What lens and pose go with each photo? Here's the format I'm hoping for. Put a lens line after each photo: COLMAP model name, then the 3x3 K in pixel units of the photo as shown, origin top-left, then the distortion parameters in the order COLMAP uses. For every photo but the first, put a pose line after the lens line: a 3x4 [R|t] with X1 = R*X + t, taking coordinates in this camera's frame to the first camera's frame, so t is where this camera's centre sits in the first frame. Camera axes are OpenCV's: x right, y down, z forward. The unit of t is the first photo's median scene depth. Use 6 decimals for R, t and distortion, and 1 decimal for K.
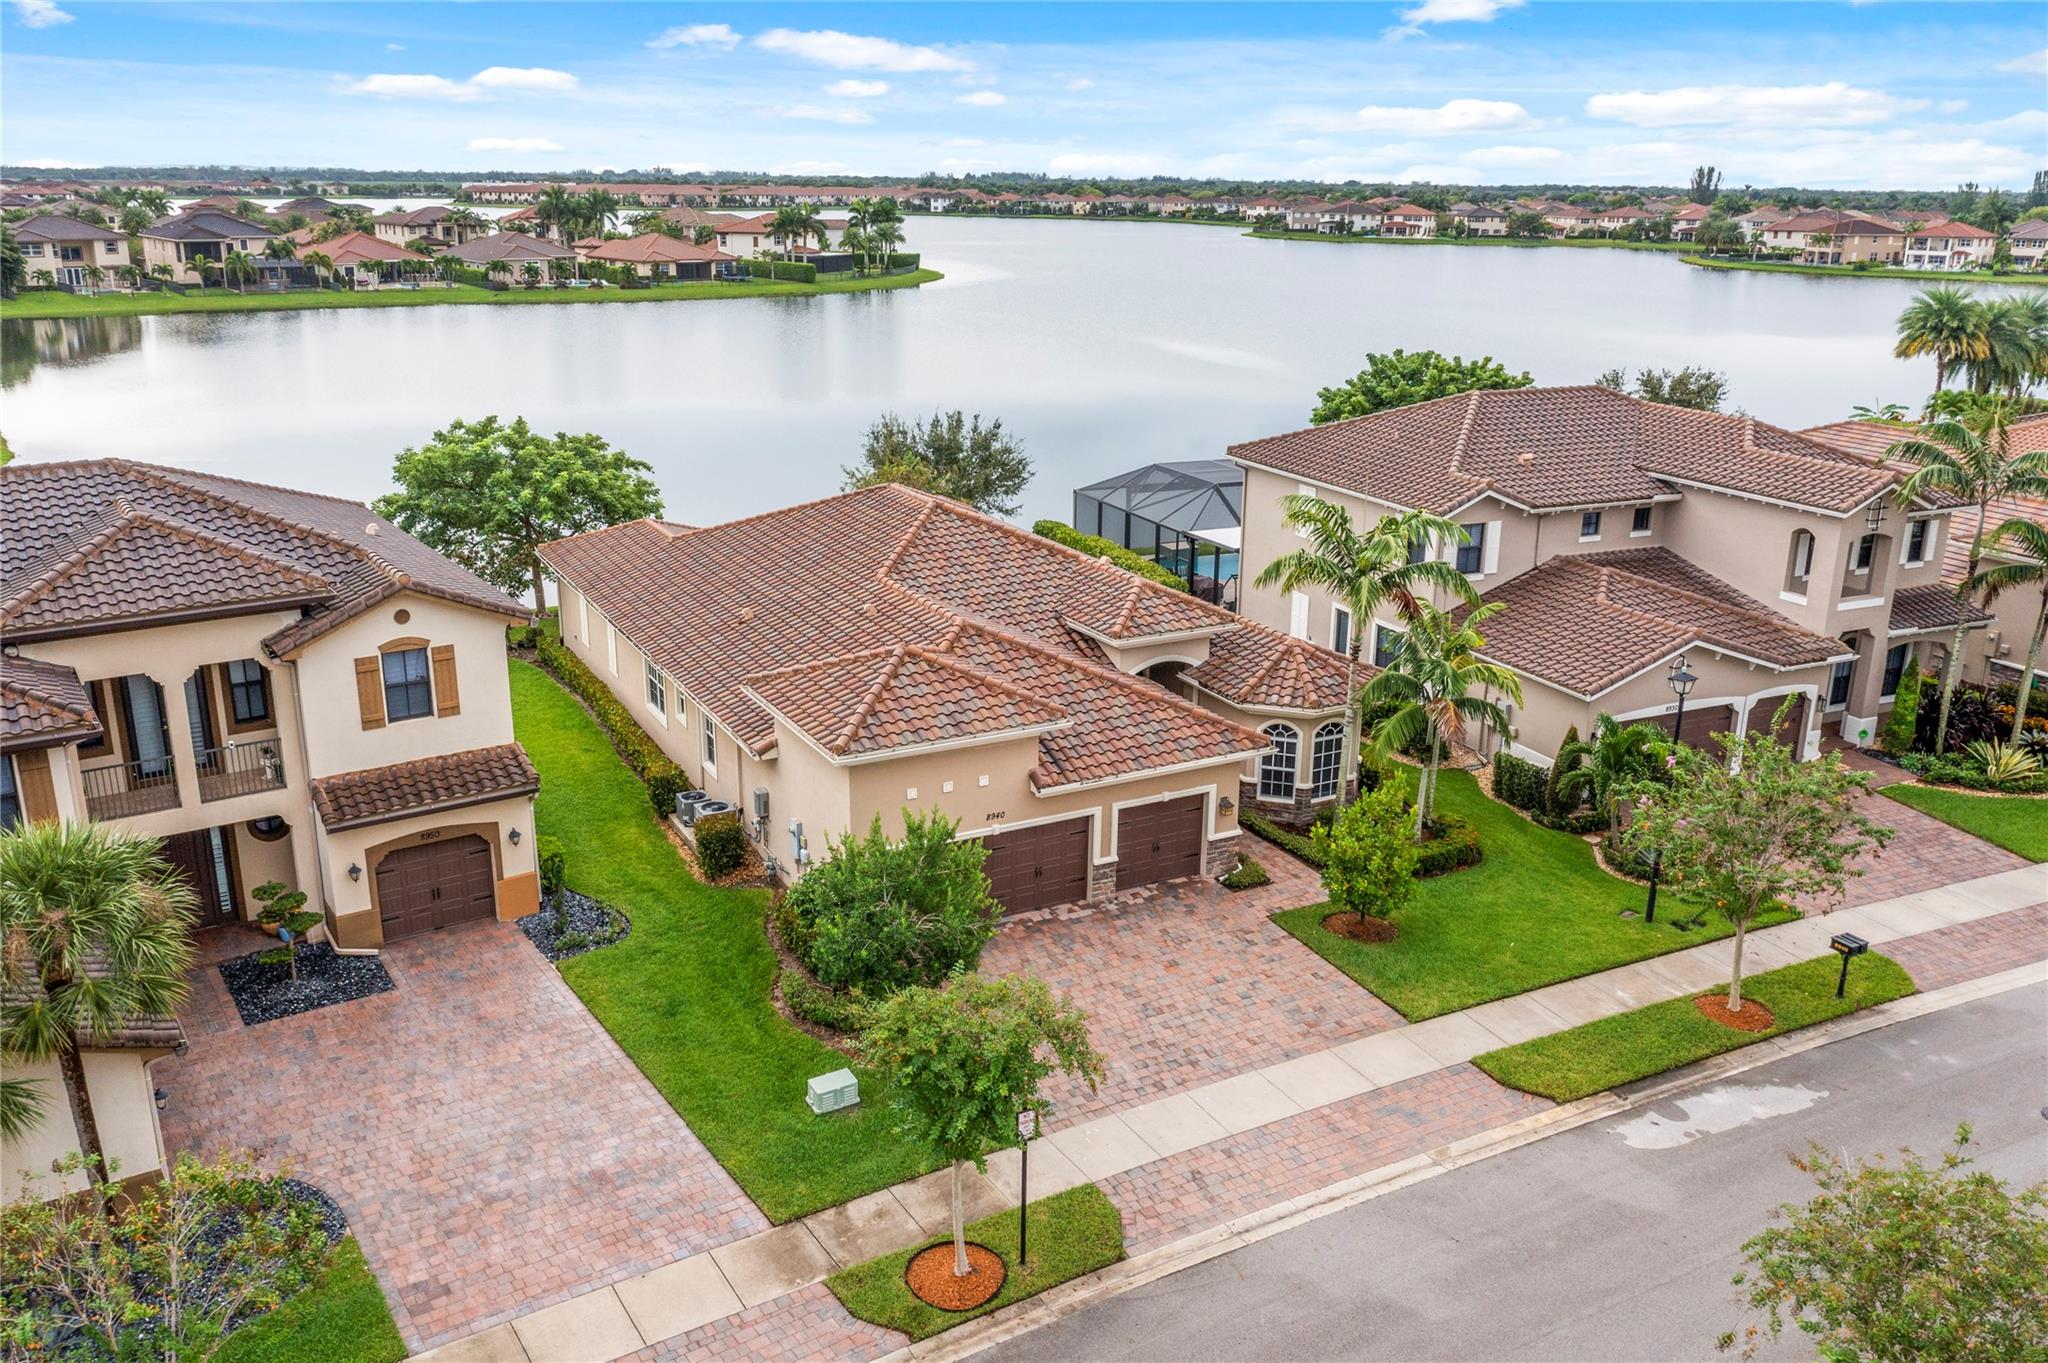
lens RADIAL K [[1587.5, 0, 1024.0], [0, 1587.5, 681.5], [0, 0, 1]] dist [-0.001224, 0.001469]
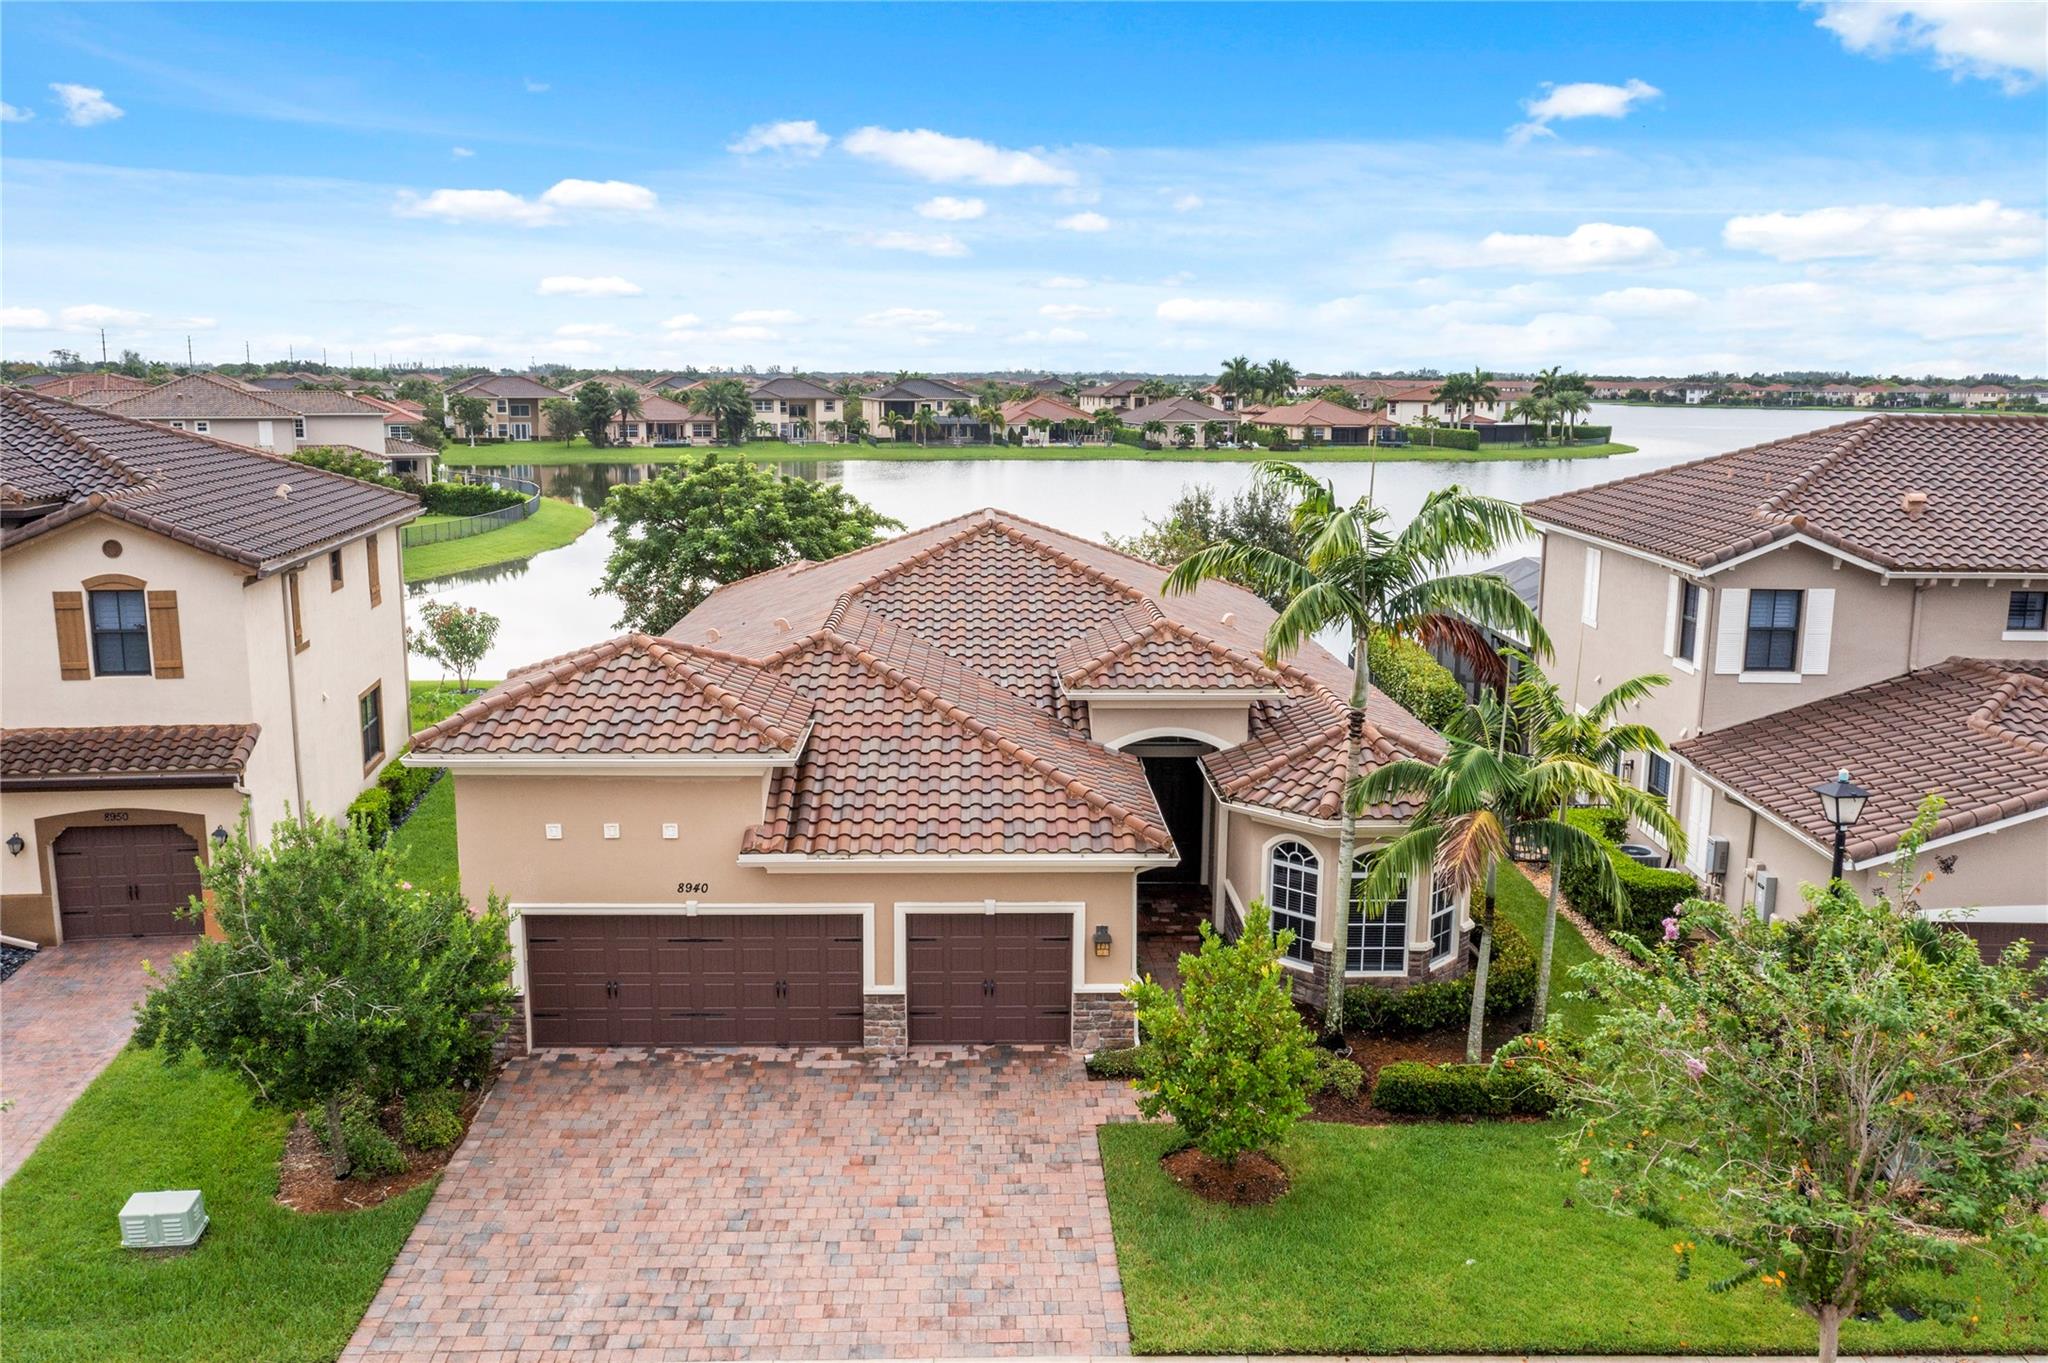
lens RADIAL K [[1606.3, 0, 1024.0], [0, 1606.3, 681.5], [0, 0, 1]] dist [-0.010747, -0.000019]
pose [[0.897848, 0.076530, -0.433603, 0.060739], [-0.128325, 0.987509, -0.091424, 0.006462], [0.421190, 0.137727, 0.896454, 0.066335]]
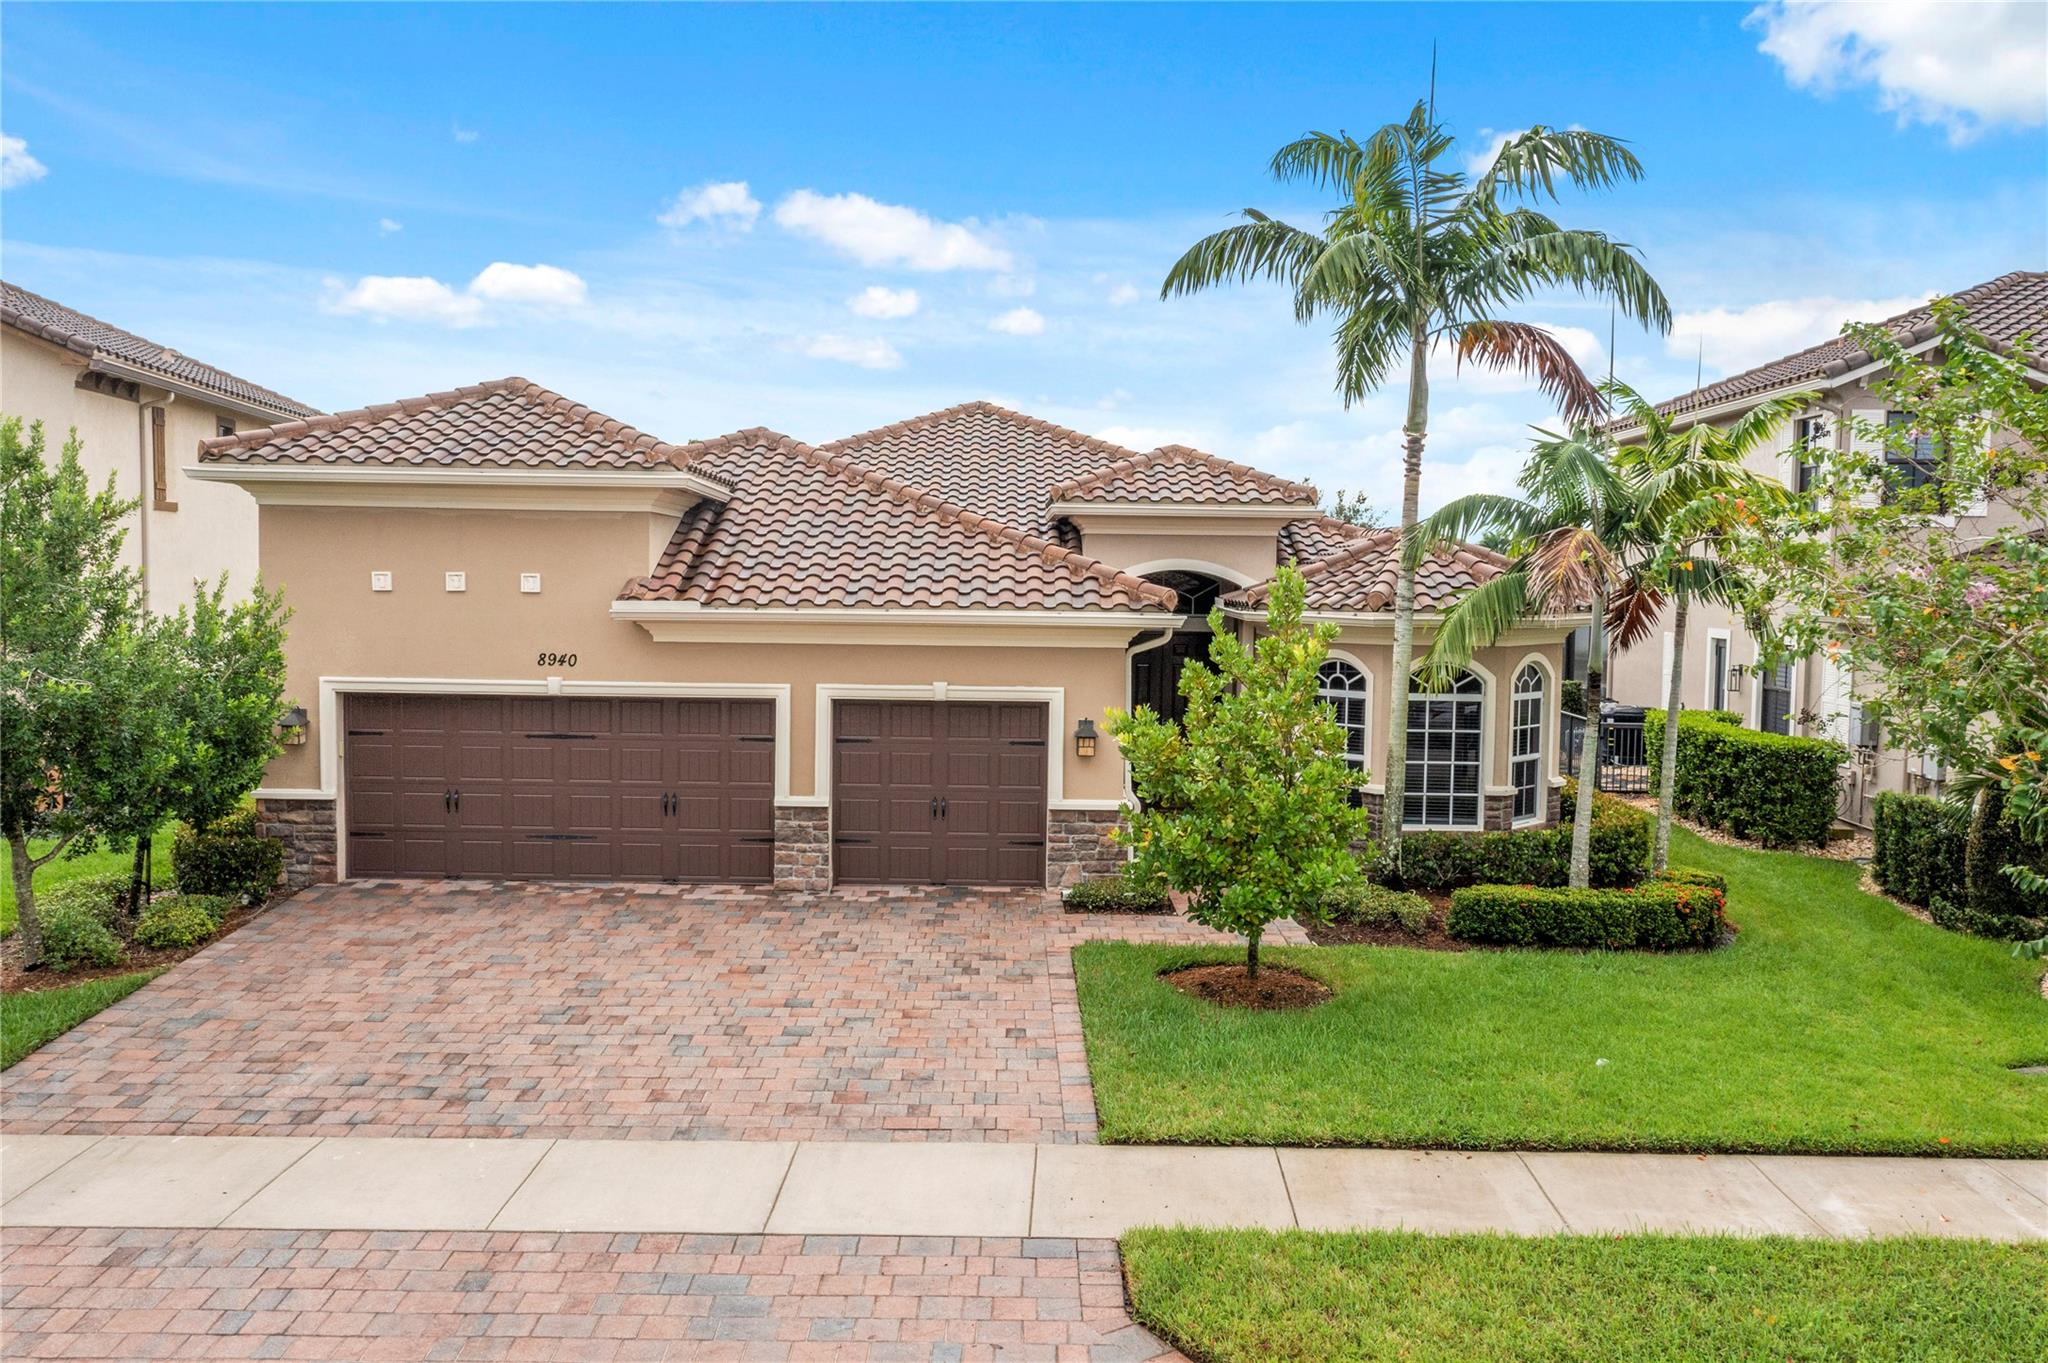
lens RADIAL K [[1606.3, 0, 1024.0], [0, 1606.3, 681.5], [0, 0, 1]] dist [-0.010747, -0.000019]
pose [[0.887753, 0.032828, -0.459148, 0.055240], [-0.141830, 0.968434, -0.204985, 0.027208], [0.437926, 0.247097, 0.864387, 0.093291]]
